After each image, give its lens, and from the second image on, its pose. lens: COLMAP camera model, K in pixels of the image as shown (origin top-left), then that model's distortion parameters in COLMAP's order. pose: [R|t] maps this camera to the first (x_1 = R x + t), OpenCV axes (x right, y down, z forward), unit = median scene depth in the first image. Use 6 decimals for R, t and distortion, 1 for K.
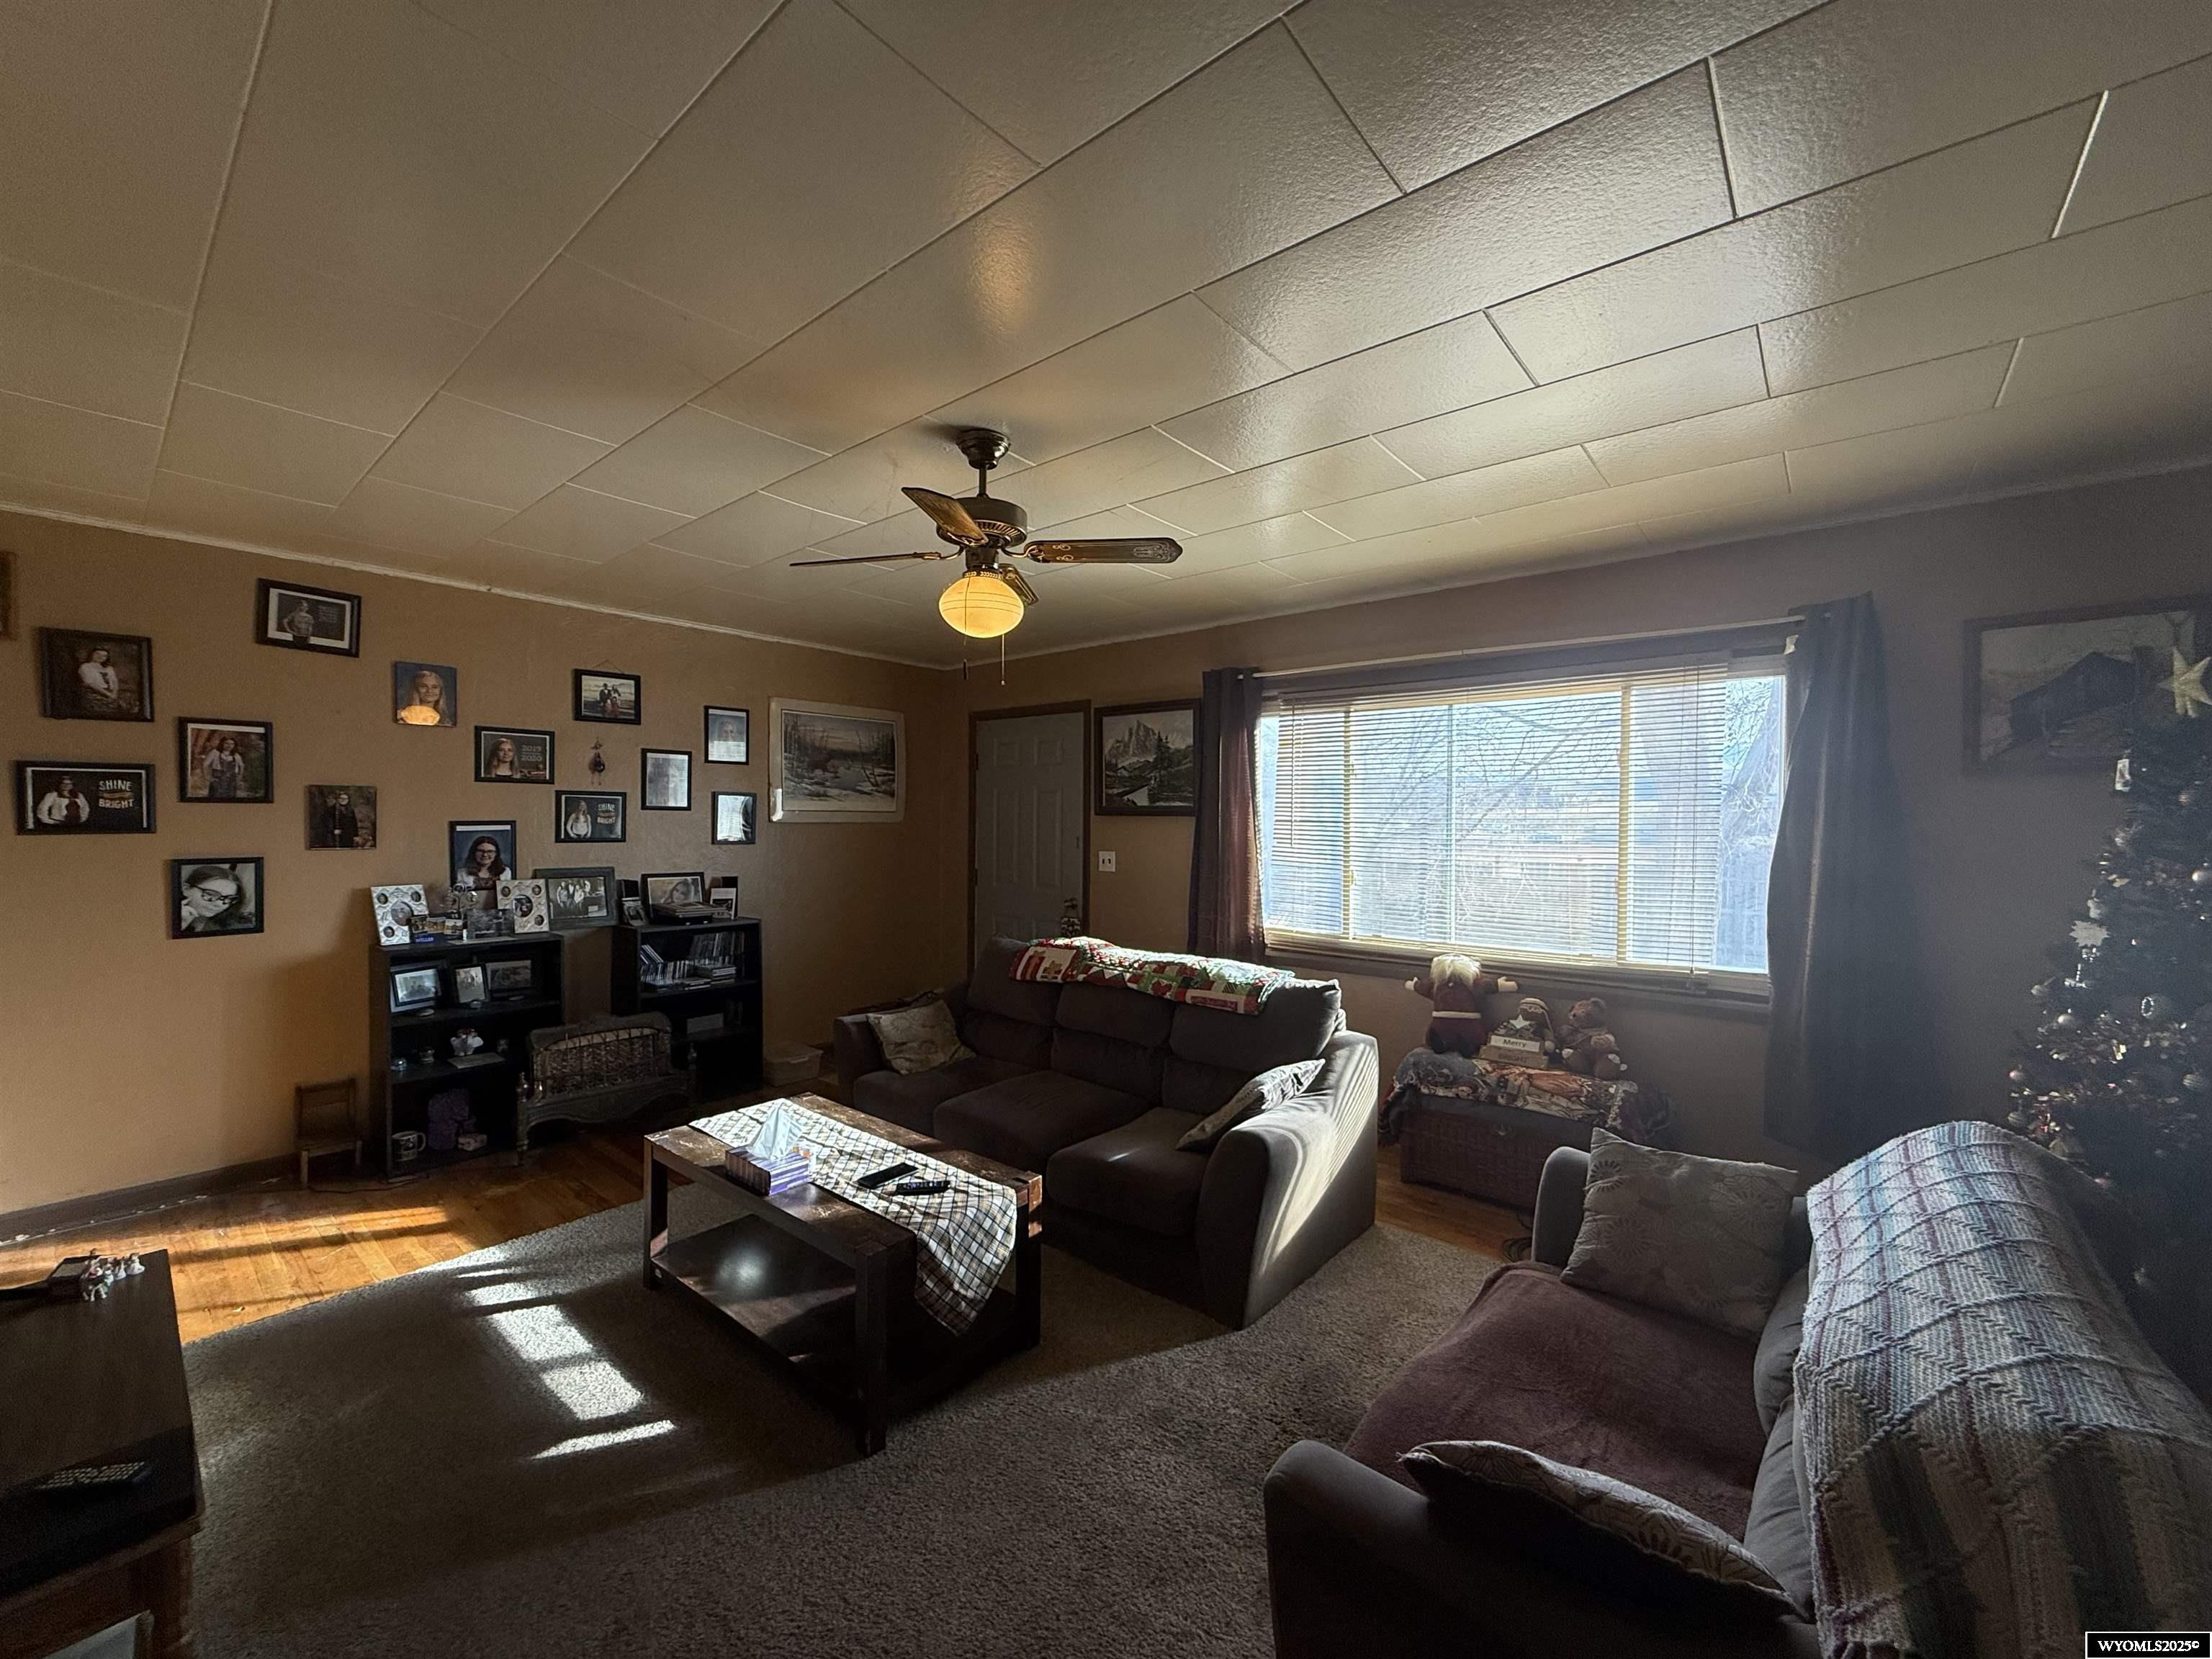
lens RADIAL K [[881.5, 0, 1104.1], [0, 881.5, 825.7], [0, 0, 1]] dist [0.000549, -0.000145]
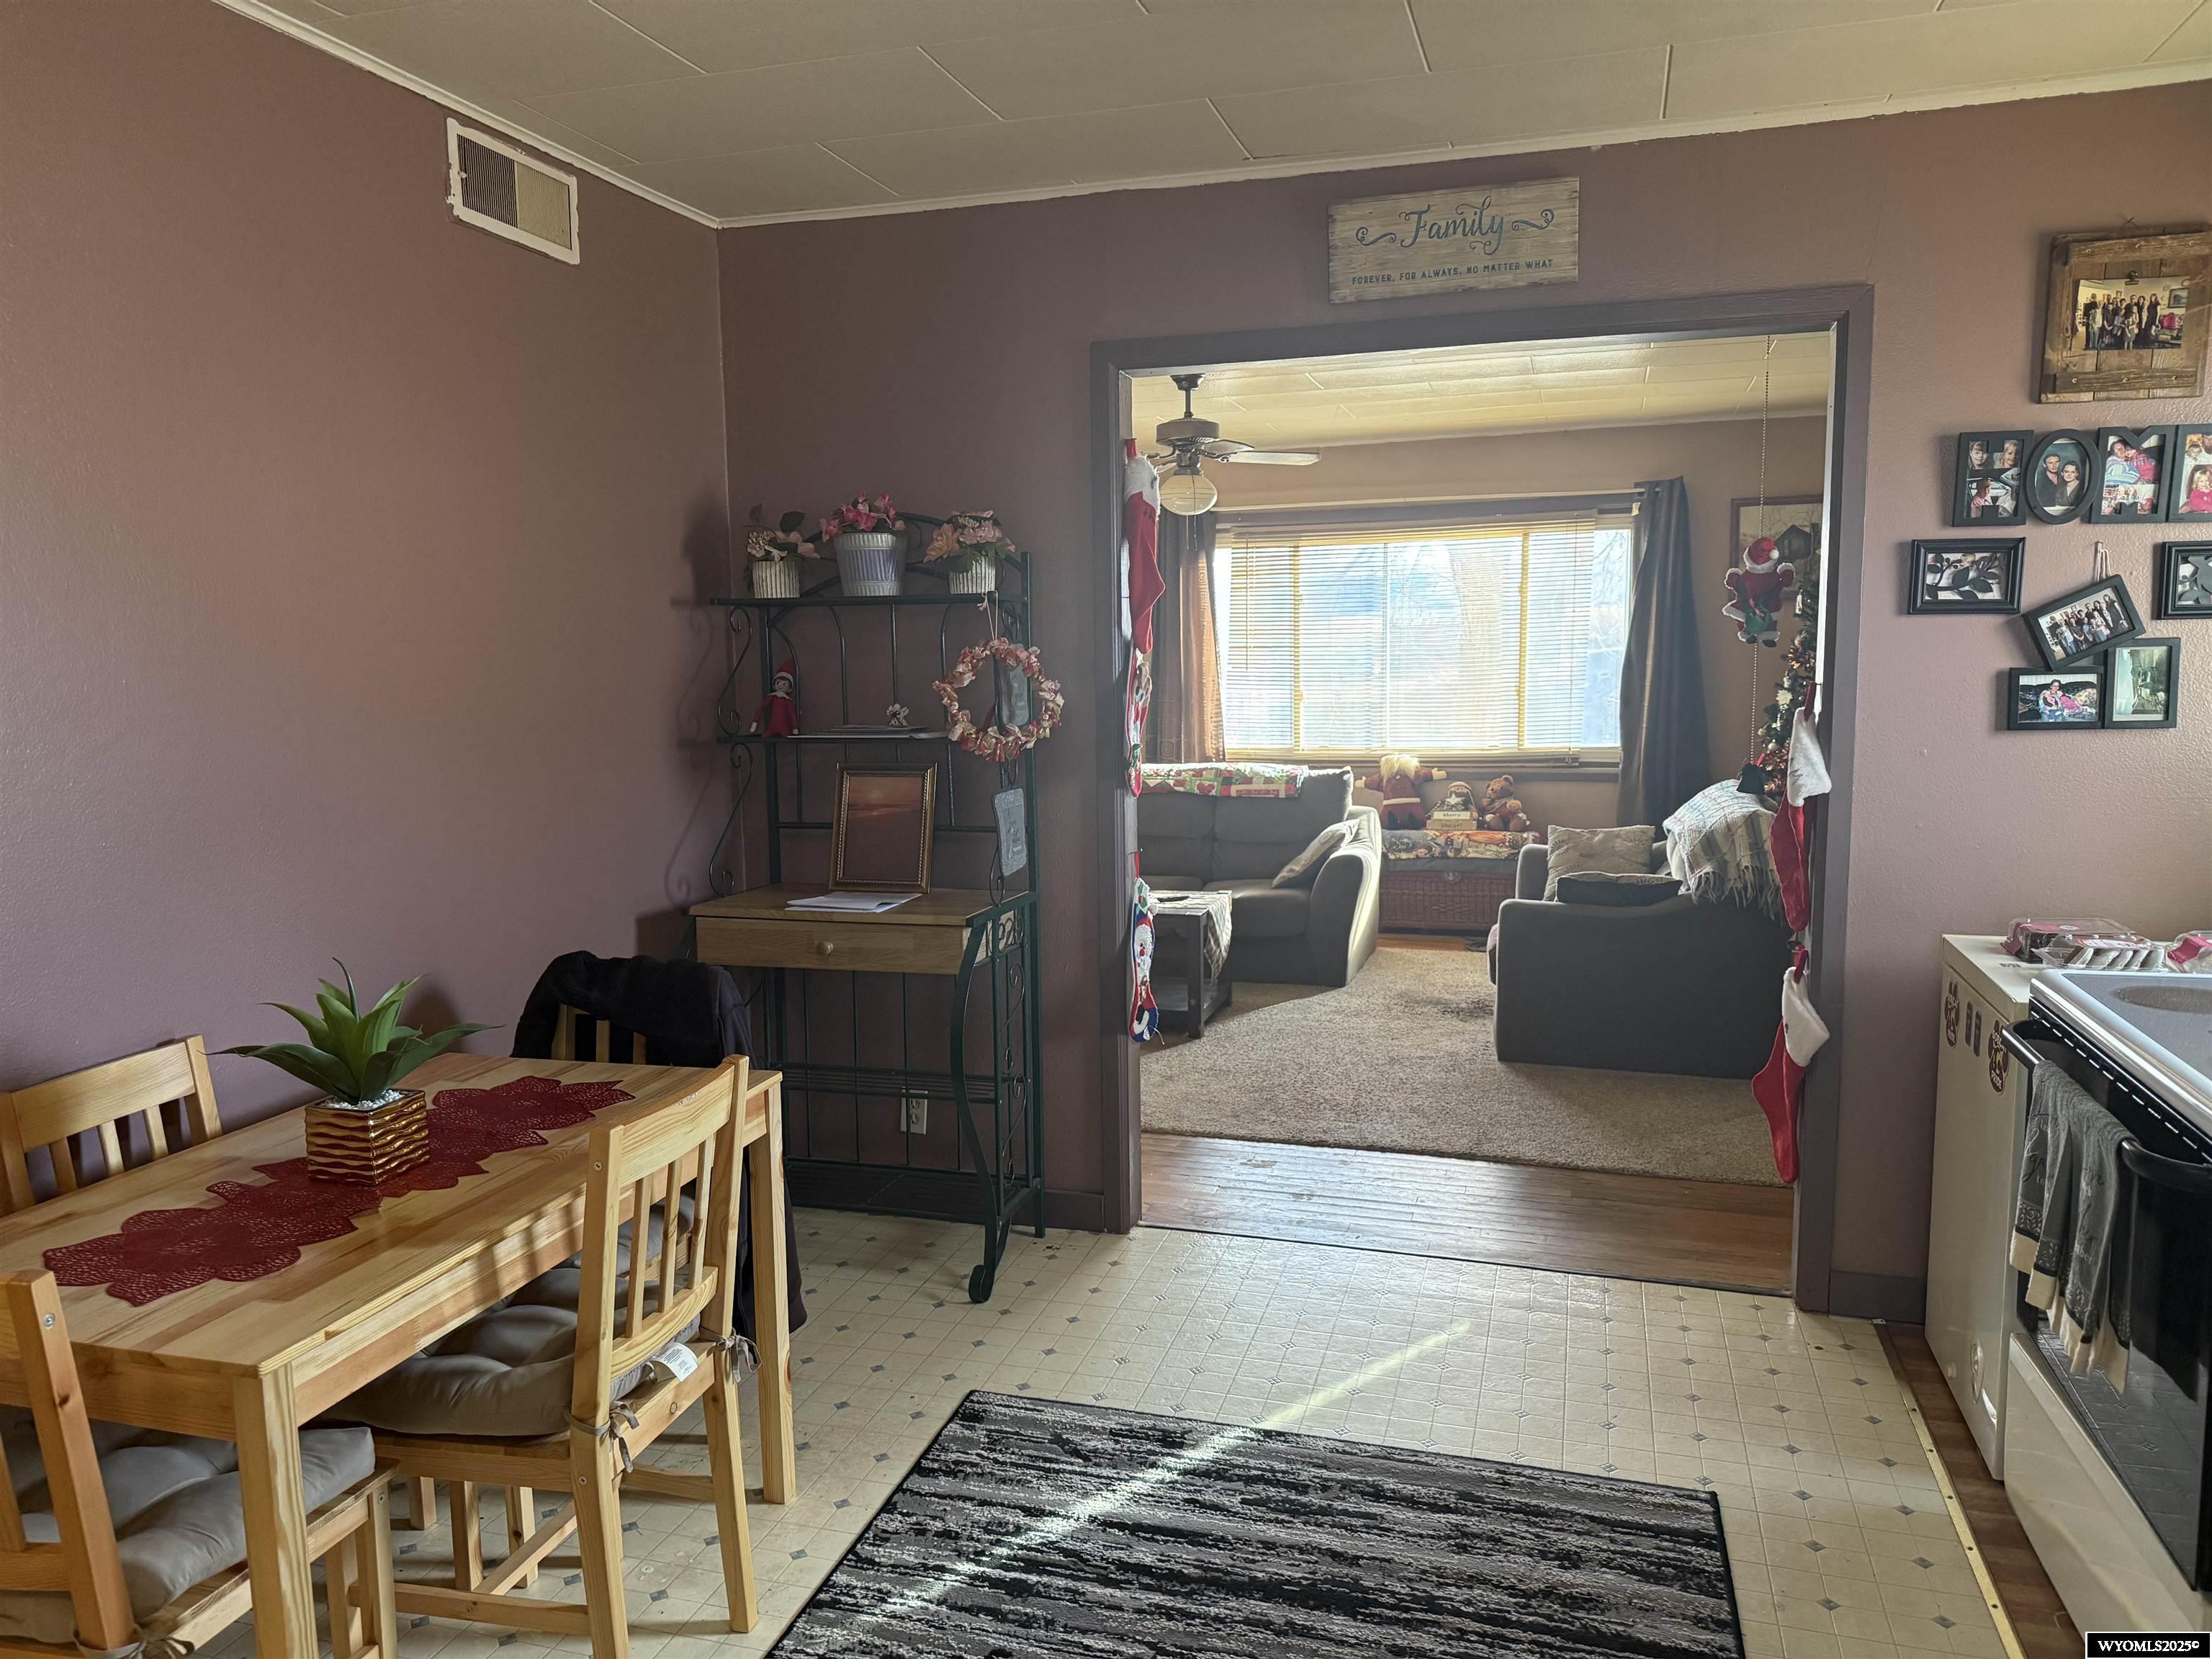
lens RADIAL K [[1567.9, 0, 1106.7], [0, 1567.9, 839.1], [0, 0, 1]] dist [0.098704, -0.123056]
pose [[0.919506, -0.068402, 0.387079, -0.948689], [0.026253, 0.993230, 0.113155, 0.008570], [-0.392198, -0.093885, 0.915077, -0.969874]]
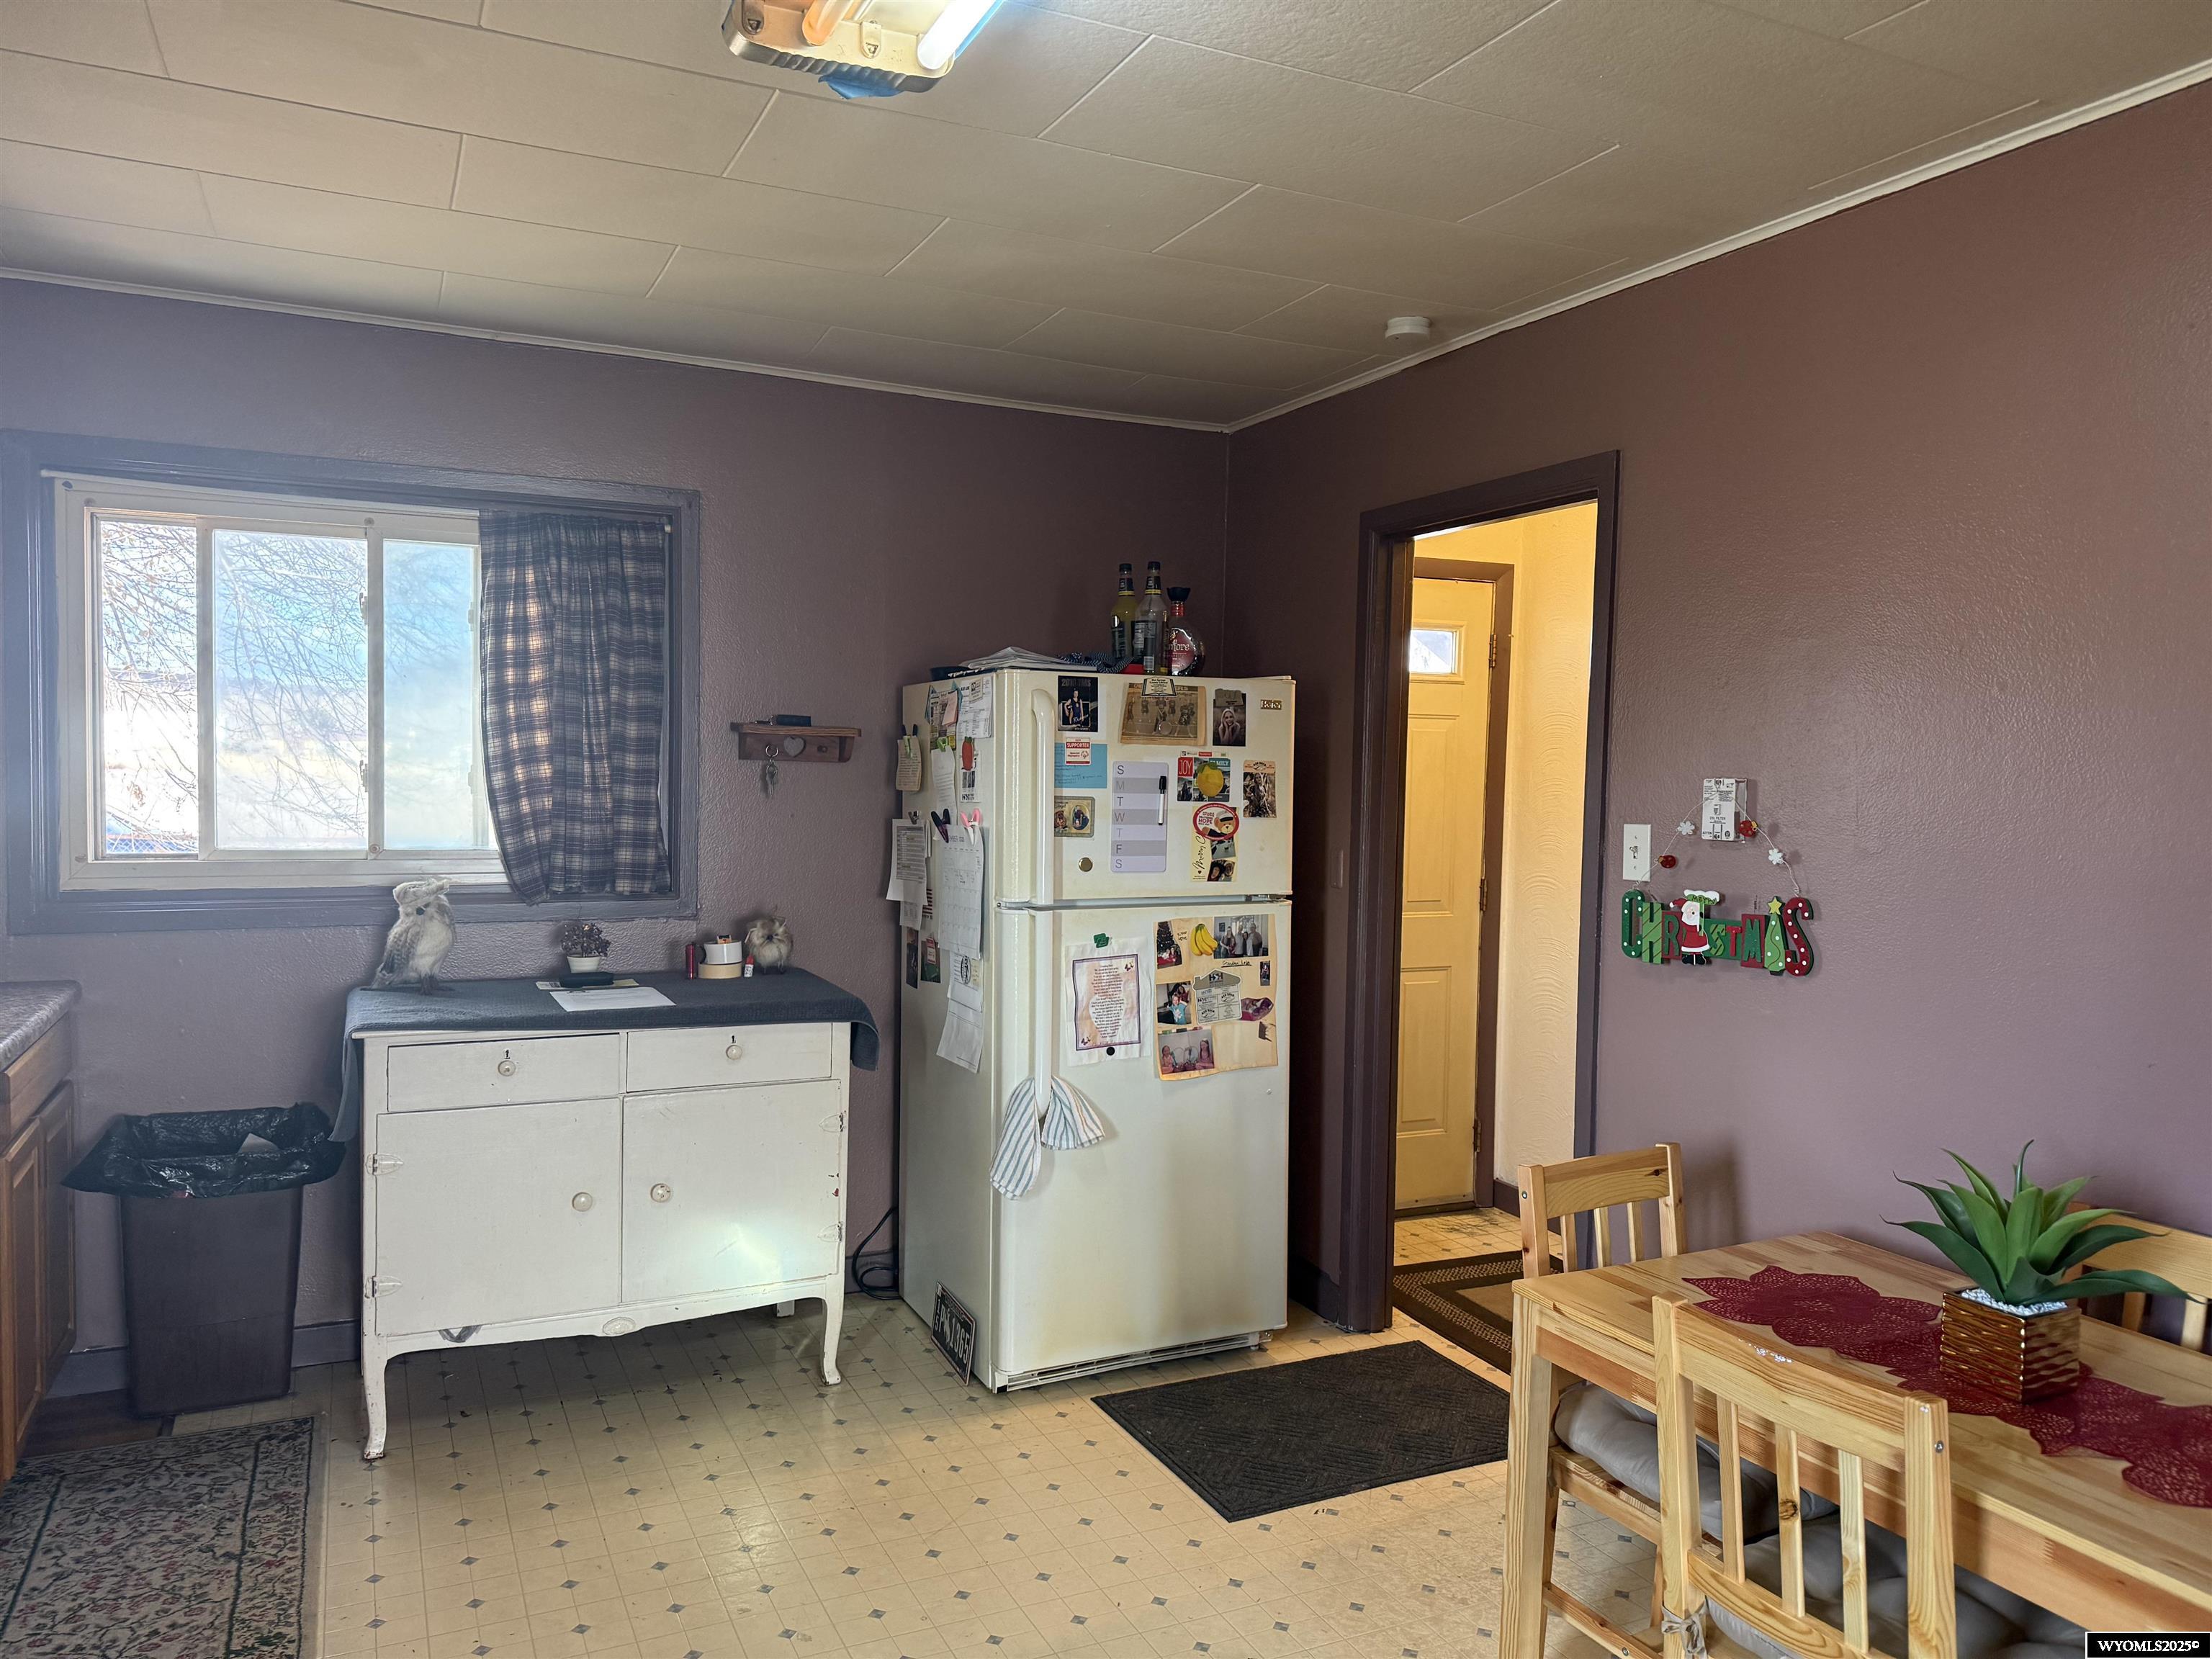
lens RADIAL K [[1567.9, 0, 1106.7], [0, 1567.9, 839.1], [0, 0, 1]] dist [0.098704, -0.123056]
pose [[-0.405545, 0.025541, -0.913718, -0.278031], [-0.038493, 0.998246, 0.044989, -0.003193], [0.913264, 0.053416, -0.403850, -0.303416]]
